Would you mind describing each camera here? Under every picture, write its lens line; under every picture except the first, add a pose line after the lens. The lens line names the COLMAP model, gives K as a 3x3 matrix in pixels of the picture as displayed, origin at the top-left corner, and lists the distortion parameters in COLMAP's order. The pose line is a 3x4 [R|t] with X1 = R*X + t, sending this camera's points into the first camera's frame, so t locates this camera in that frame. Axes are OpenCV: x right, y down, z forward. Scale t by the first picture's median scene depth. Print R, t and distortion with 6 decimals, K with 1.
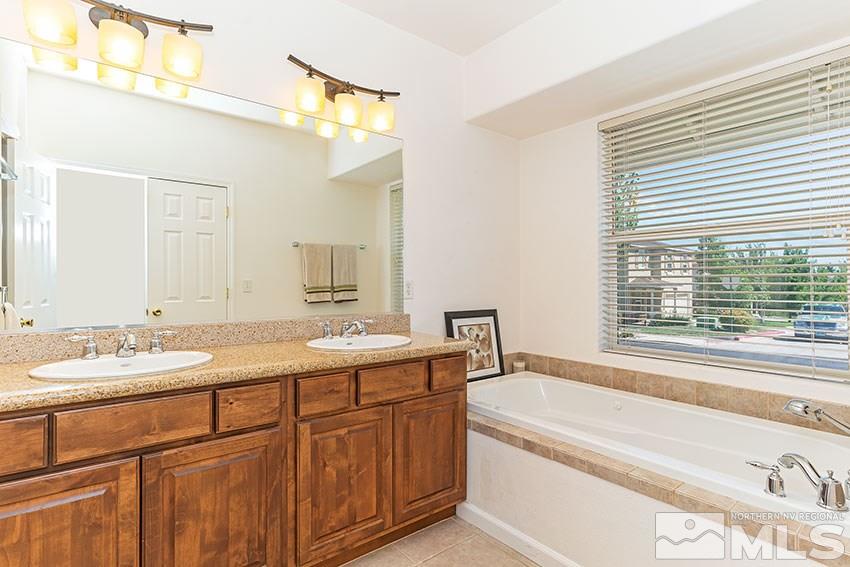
lens RADIAL K [[433.6, 0, 425.5], [0, 433.6, 283.8], [0, 0, 1]] dist [-0.000828, 0.000200]
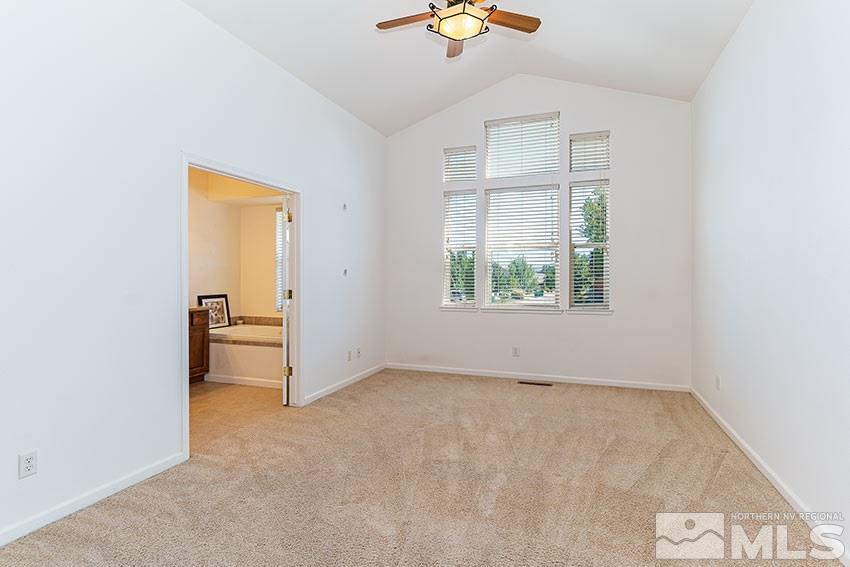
lens RADIAL K [[433.6, 0, 425.8], [0, 433.6, 280.9], [0, 0, 1]] dist [-0.000828, 0.000200]
pose [[0.858920, -0.009493, 0.512022, -0.073877], [0.005085, 0.999937, 0.010011, -0.018281], [-0.512085, -0.005995, 0.858914, -1.243525]]
